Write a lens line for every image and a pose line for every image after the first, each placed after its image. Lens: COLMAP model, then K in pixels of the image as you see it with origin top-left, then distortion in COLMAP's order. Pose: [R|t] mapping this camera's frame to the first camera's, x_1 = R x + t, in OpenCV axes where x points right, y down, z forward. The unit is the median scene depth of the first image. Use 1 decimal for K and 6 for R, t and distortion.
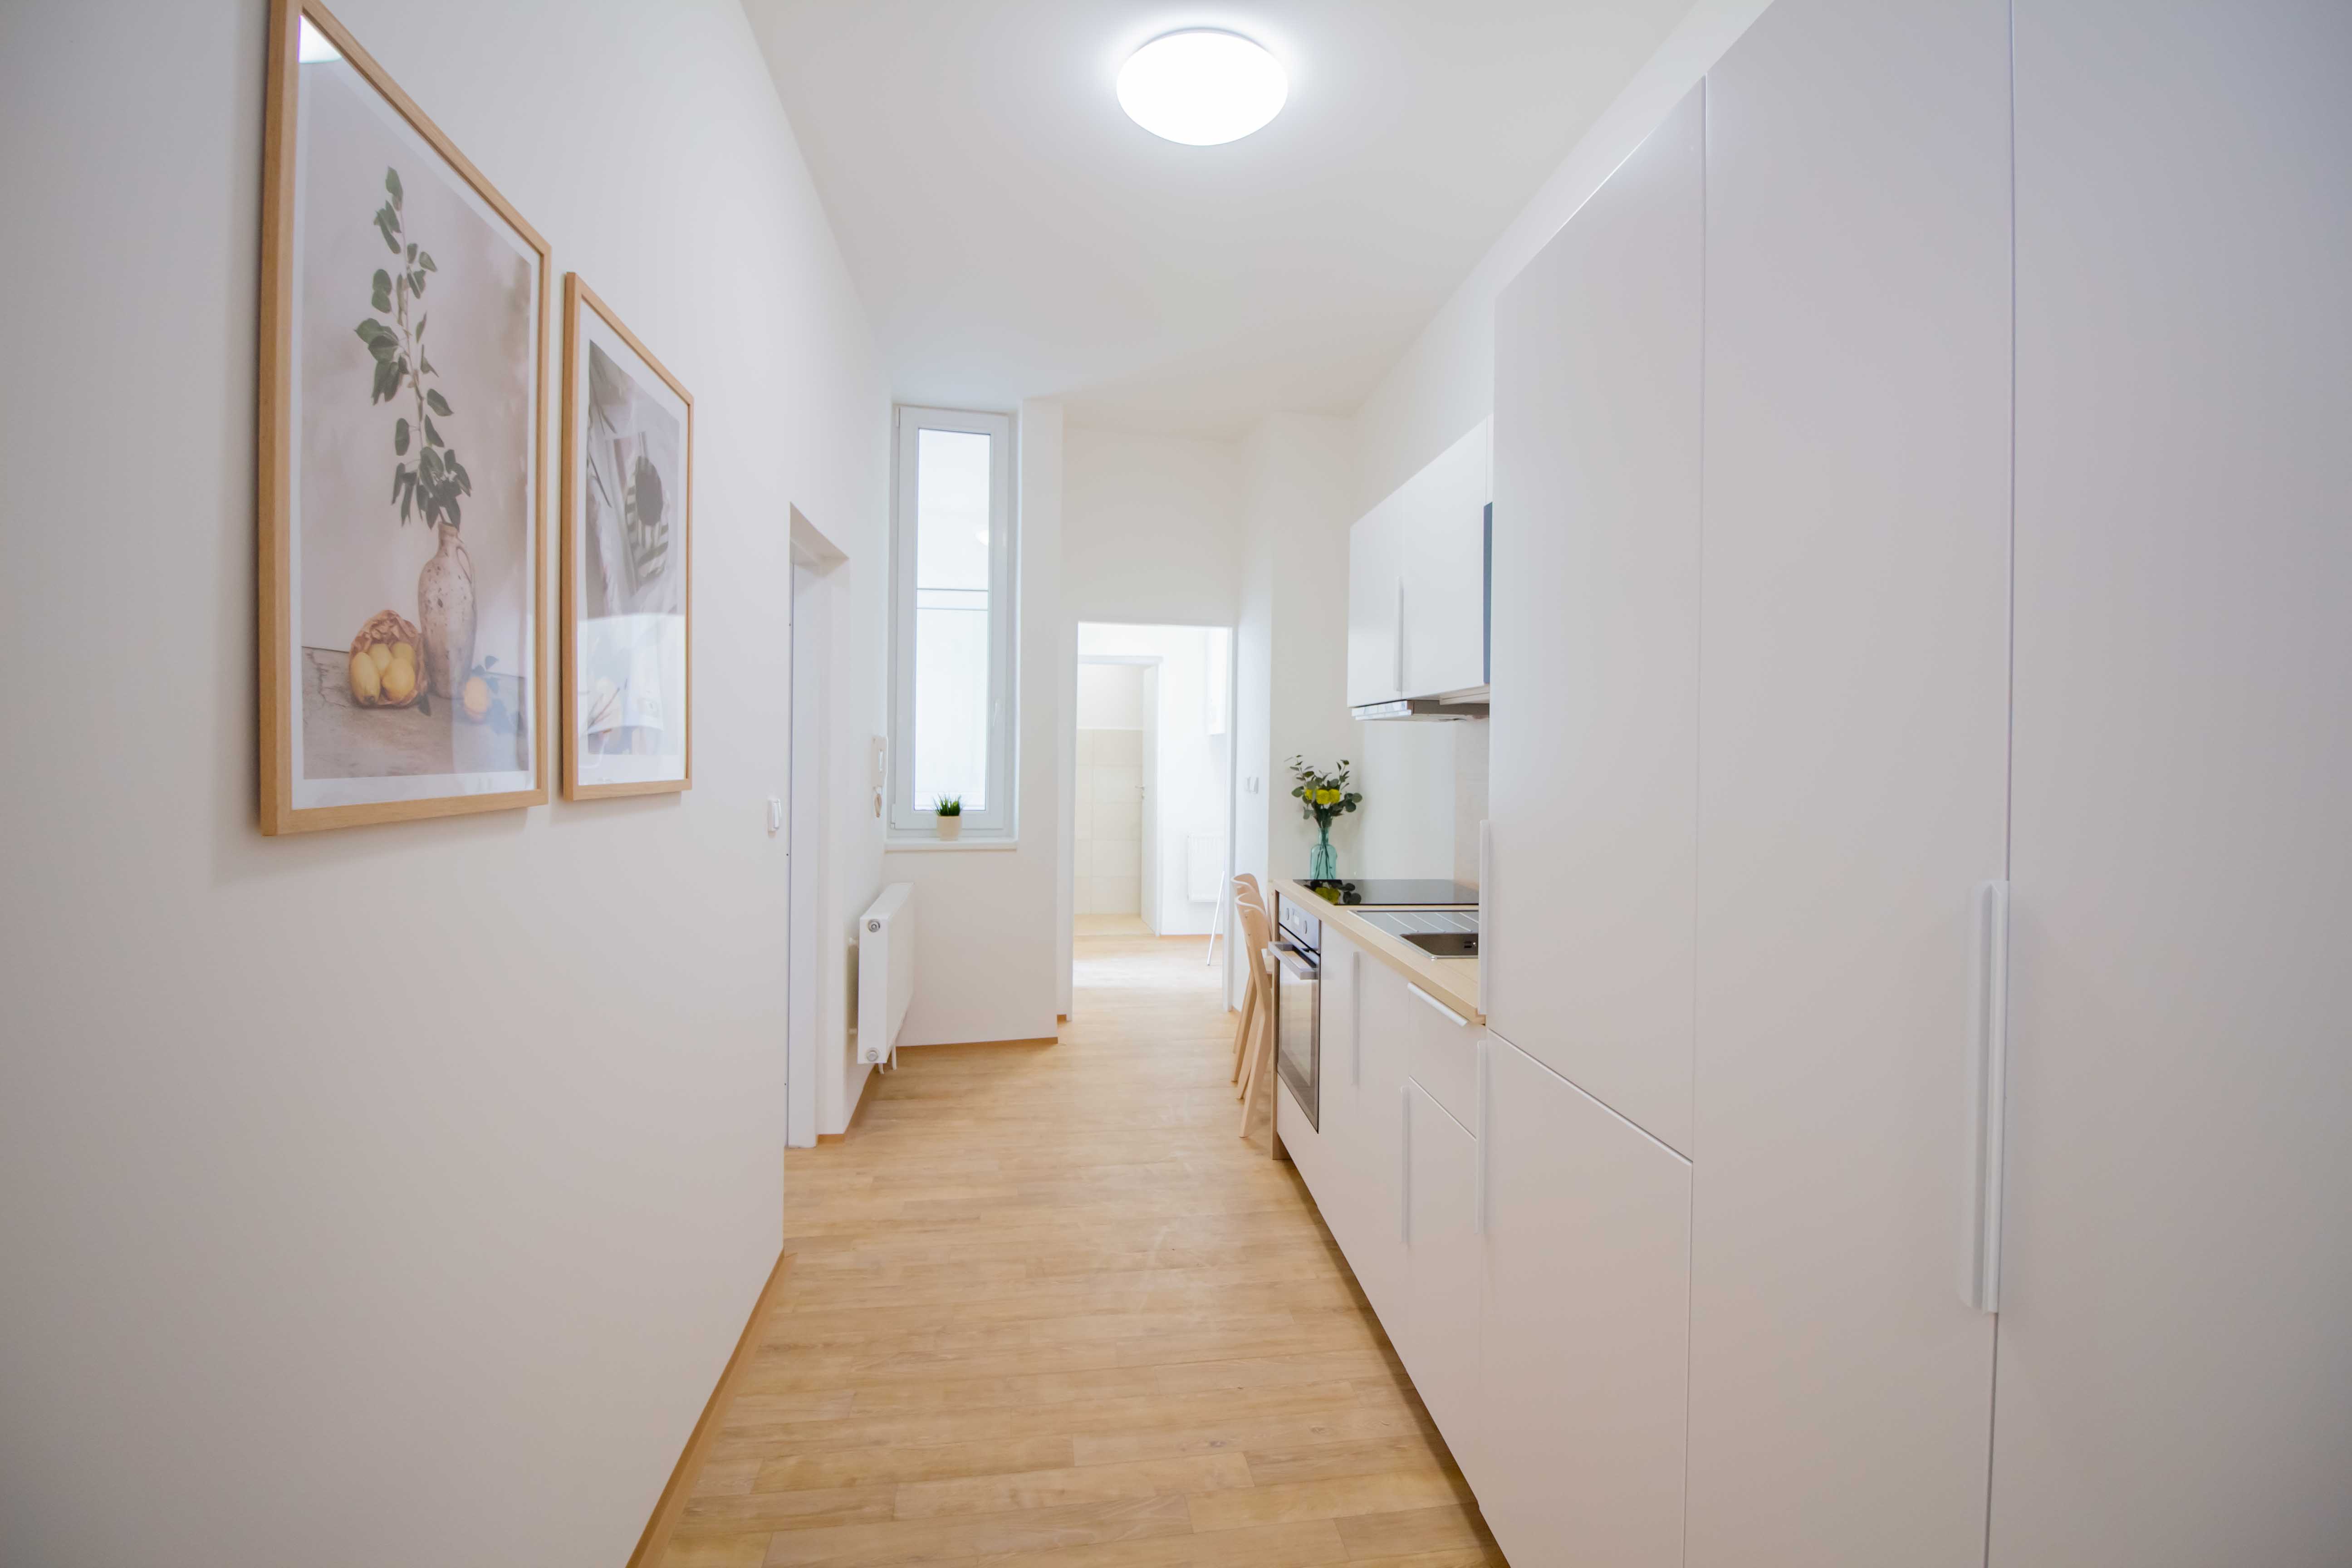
lens RADIAL K [[1092.2, 0, 1195.2], [0, 1092.2, 757.0], [0, 0, 1]] dist [-0.001678, -0.010840]
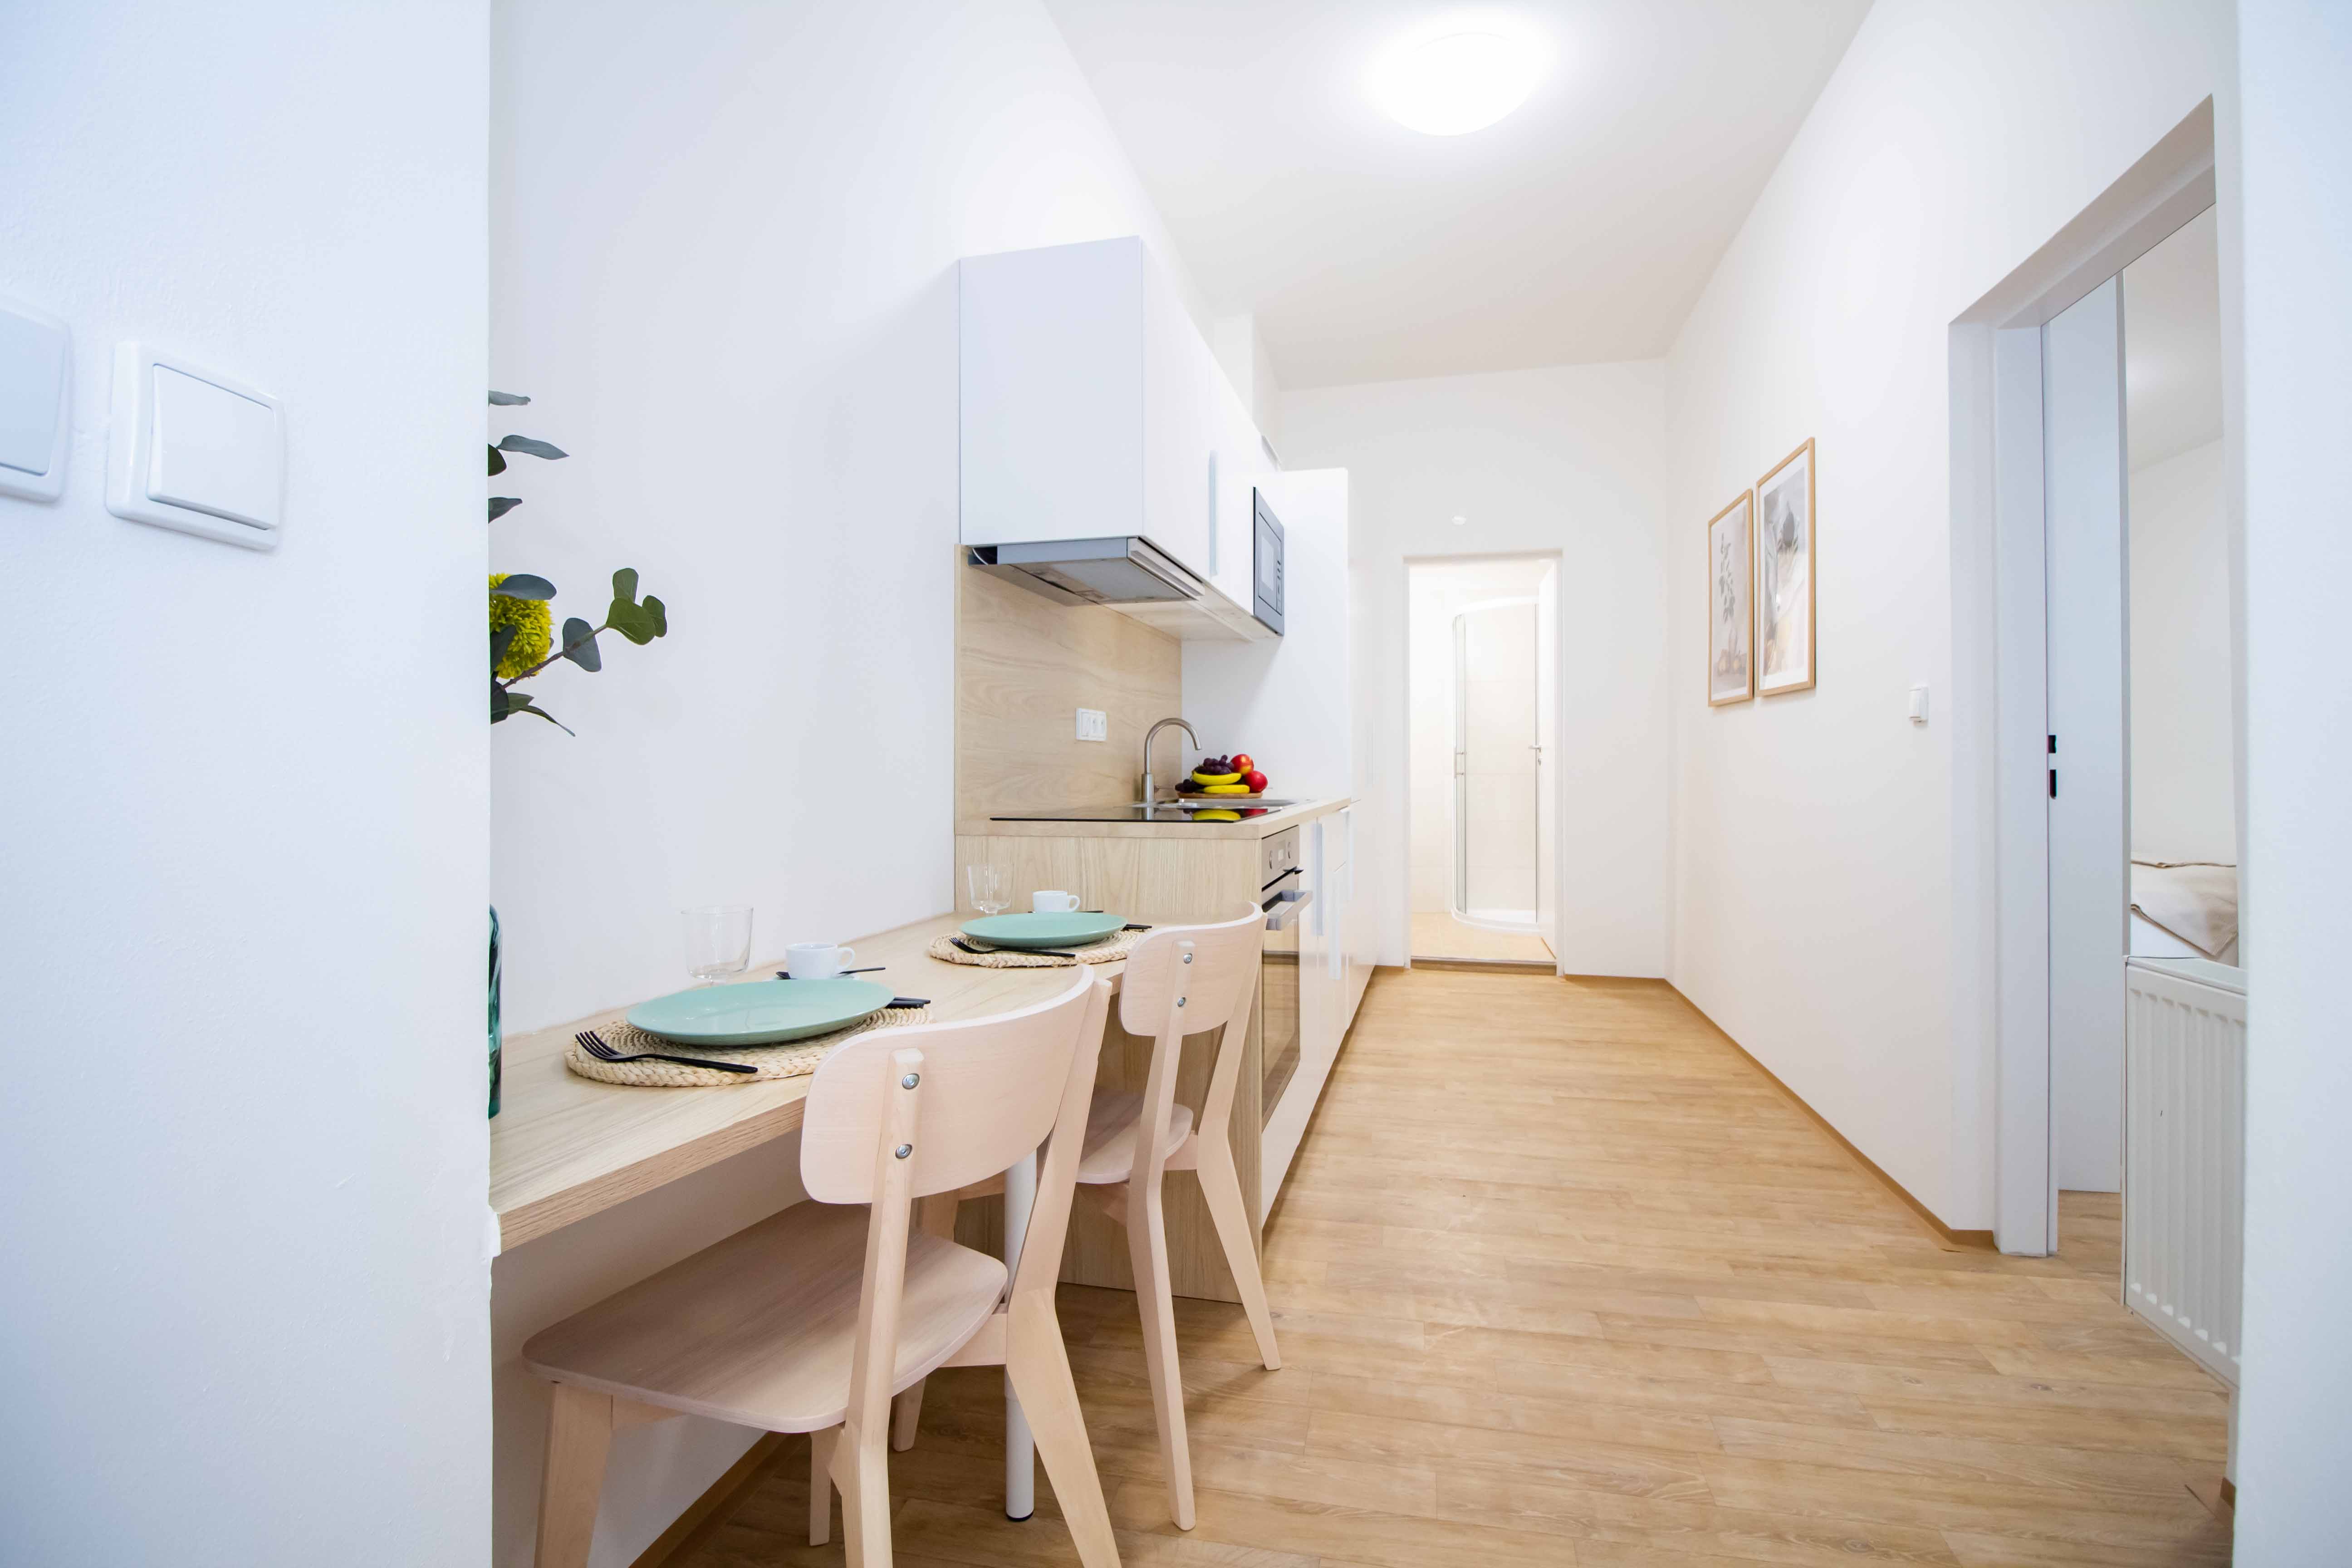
lens RADIAL K [[1092.2, 0, 1195.2], [0, 1092.2, 757.0], [0, 0, 1]] dist [-0.001678, -0.010840]
pose [[-0.939356, -0.008934, 0.342827, -0.144537], [-0.009025, 0.999958, 0.001329, 0.117740], [-0.342824, -0.001846, -0.939398, 2.384674]]
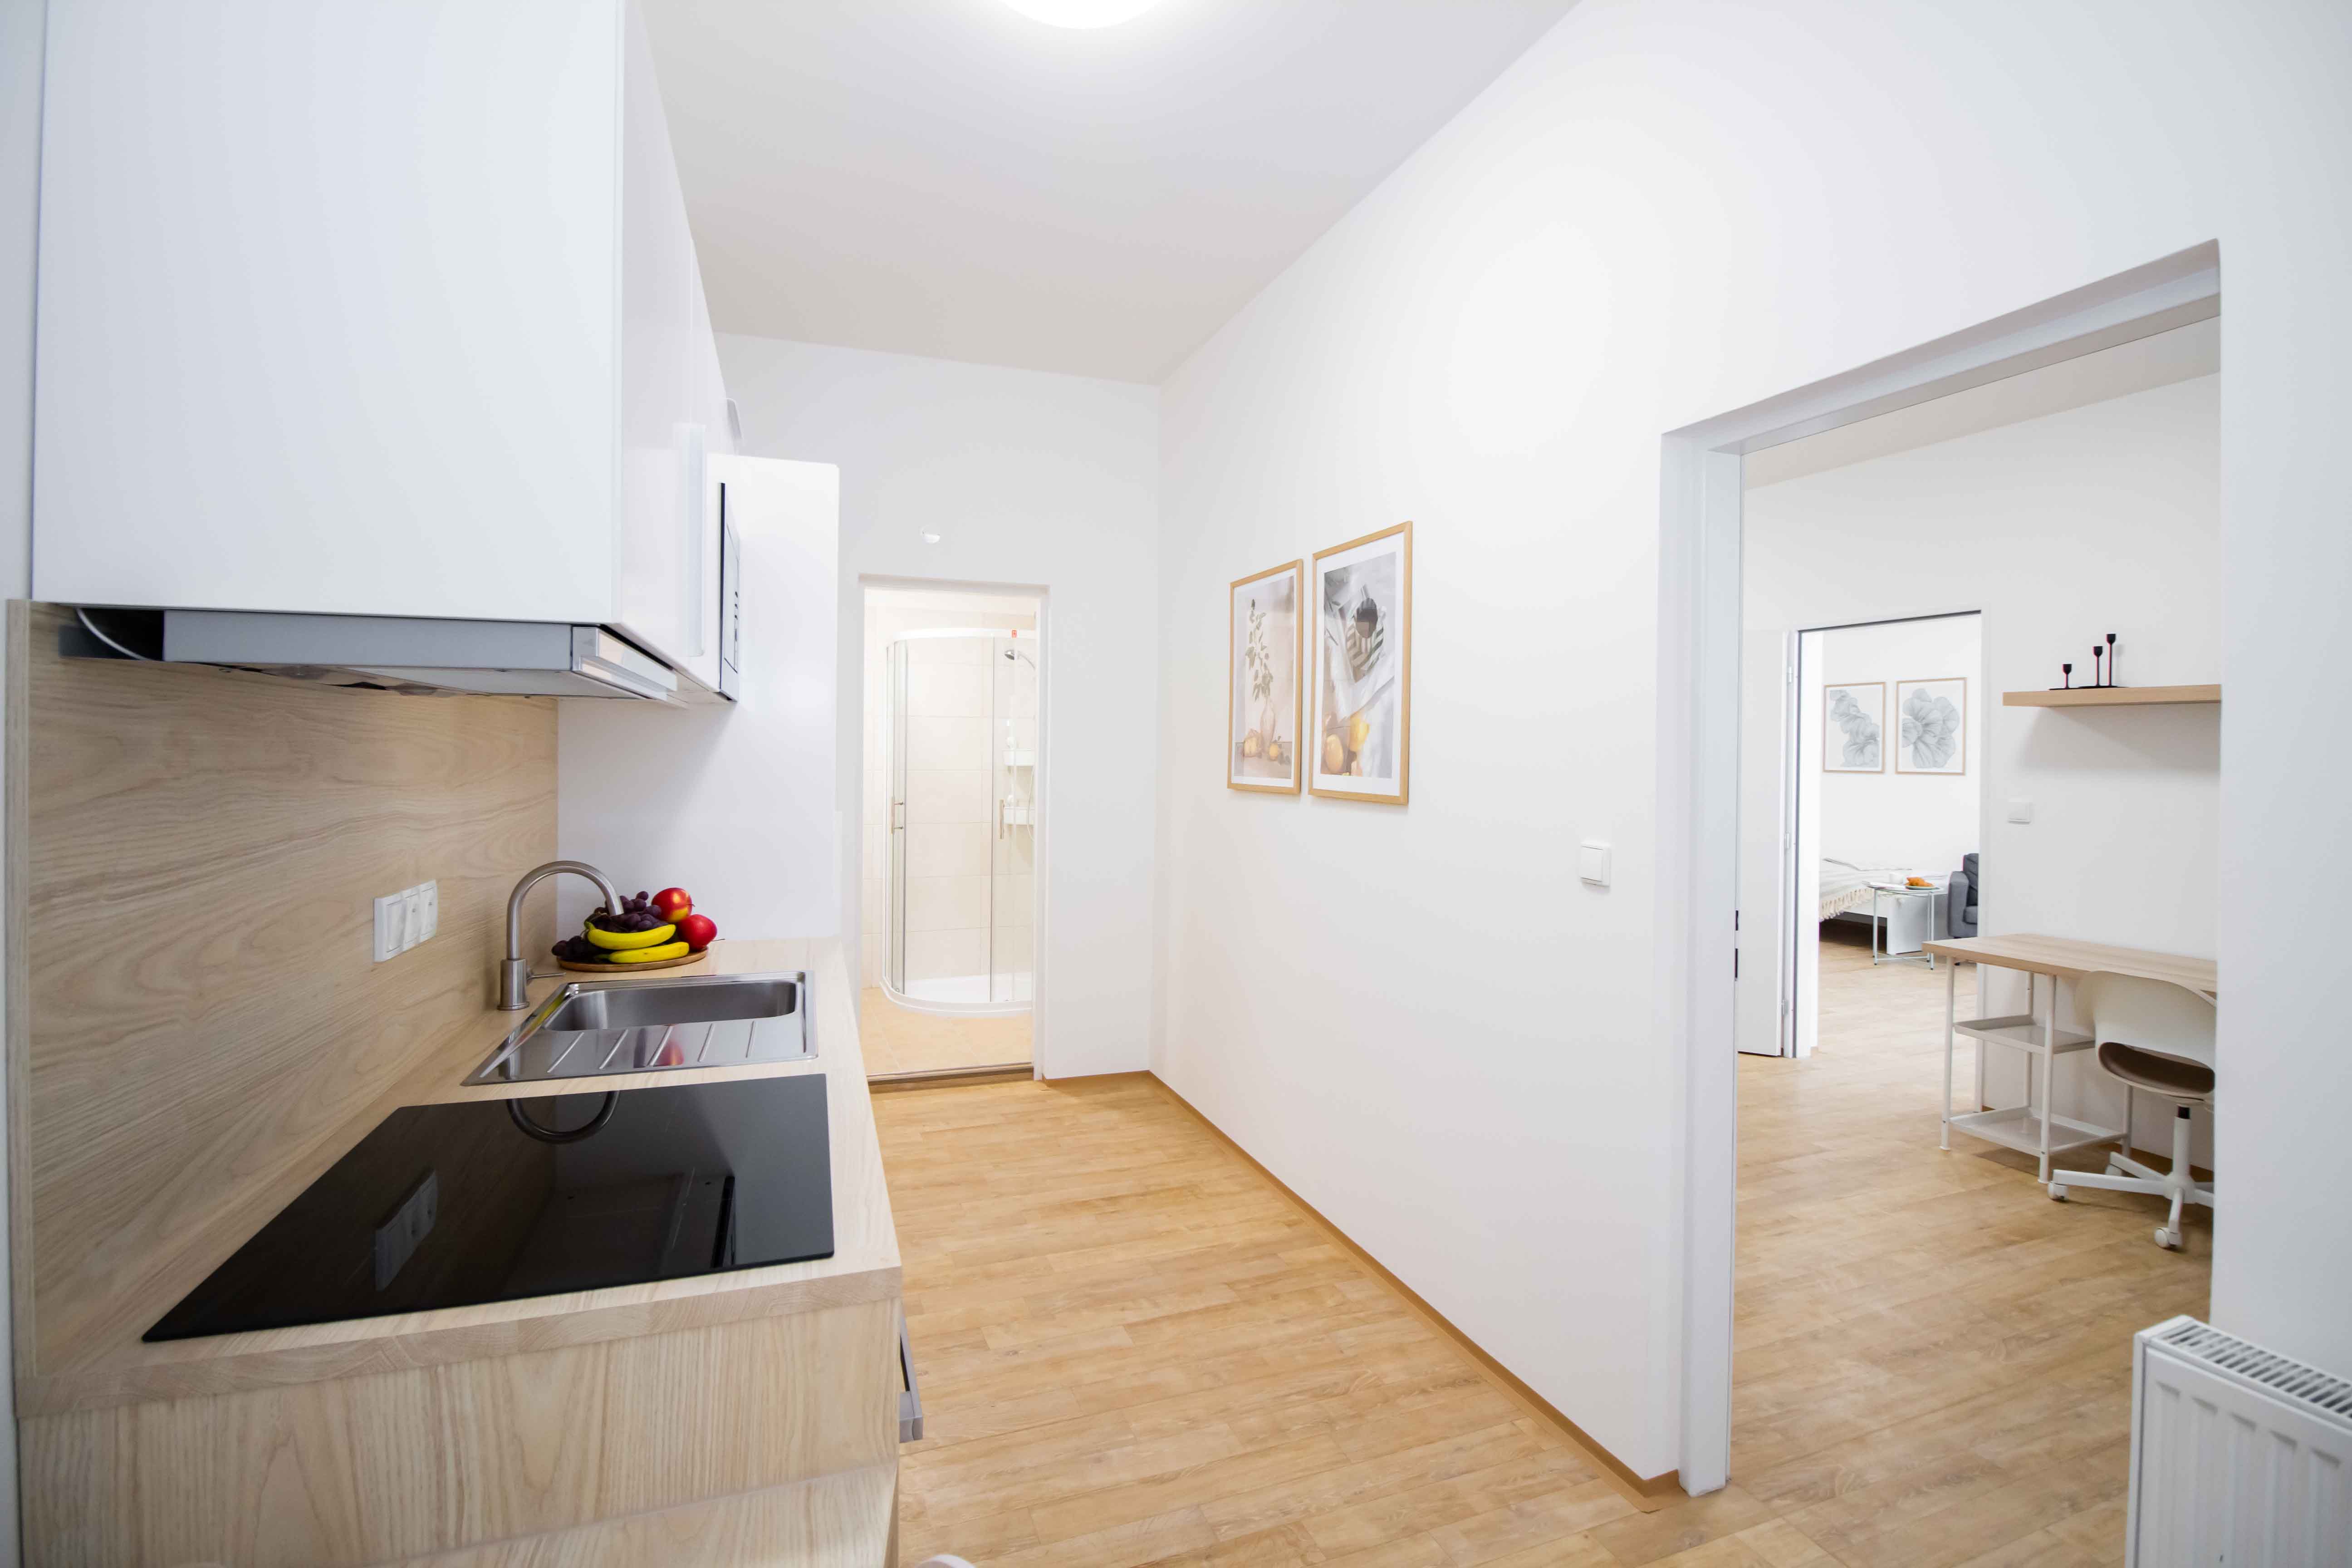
lens RADIAL K [[1092.2, 0, 1195.2], [0, 1092.2, 757.0], [0, 0, 1]] dist [-0.001678, -0.010840]
pose [[-0.973072, -0.021698, -0.229476, 0.100356], [-0.023740, 0.999699, 0.006139, -0.027222], [0.229274, 0.011421, -0.973295, 1.966594]]
